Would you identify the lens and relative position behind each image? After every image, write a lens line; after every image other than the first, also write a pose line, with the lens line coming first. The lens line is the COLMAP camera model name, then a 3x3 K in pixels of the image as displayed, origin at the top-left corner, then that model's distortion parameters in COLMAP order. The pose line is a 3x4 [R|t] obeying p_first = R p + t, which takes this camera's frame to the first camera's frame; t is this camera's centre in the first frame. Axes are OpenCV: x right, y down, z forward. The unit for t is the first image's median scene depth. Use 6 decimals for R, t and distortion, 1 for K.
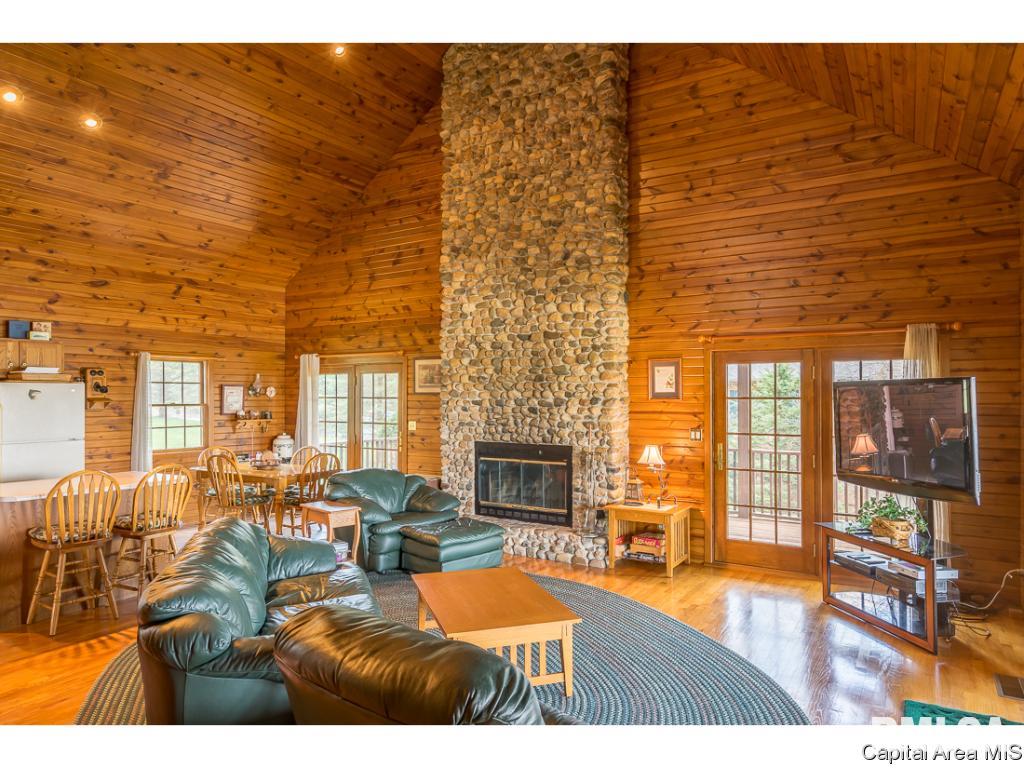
lens RADIAL K [[654.3, 0, 508.6], [0, 654.3, 387.1], [0, 0, 1]] dist [0.001430, 0.005320]
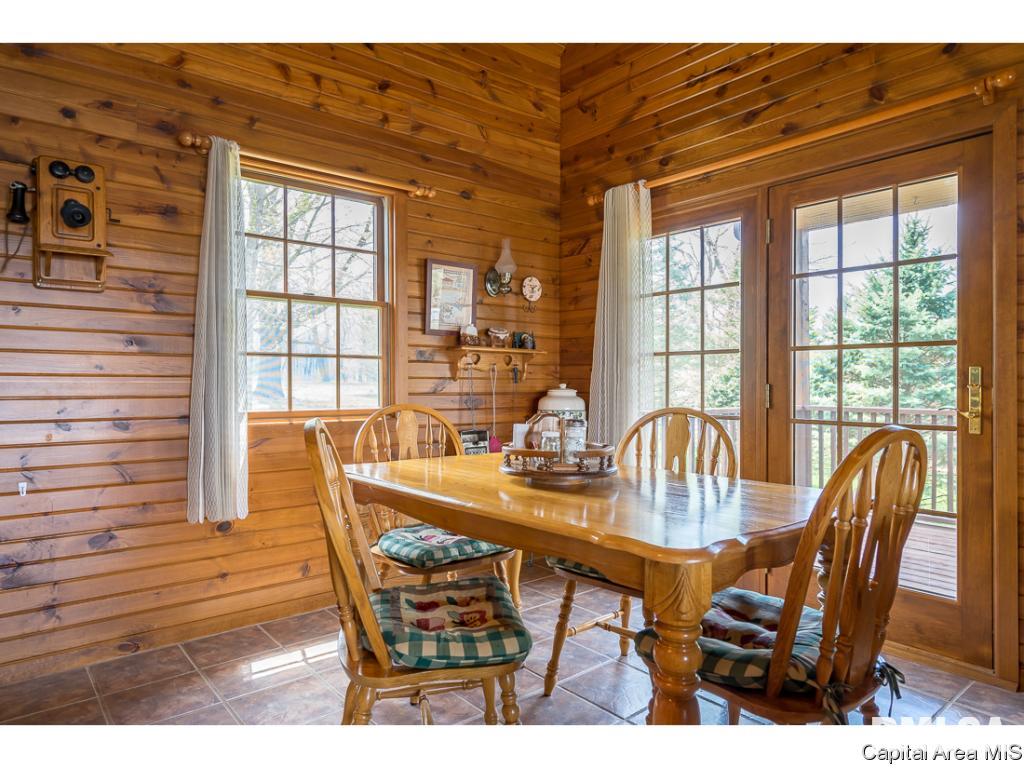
lens RADIAL K [[654.3, 0, 508.9], [0, 654.3, 376.6], [0, 0, 1]] dist [0.001430, 0.005320]
pose [[0.951298, -0.000243, -0.308274, -0.322140], [0.002282, 0.999978, 0.006253, 0.082434], [0.308265, -0.006652, 0.951277, 0.768863]]
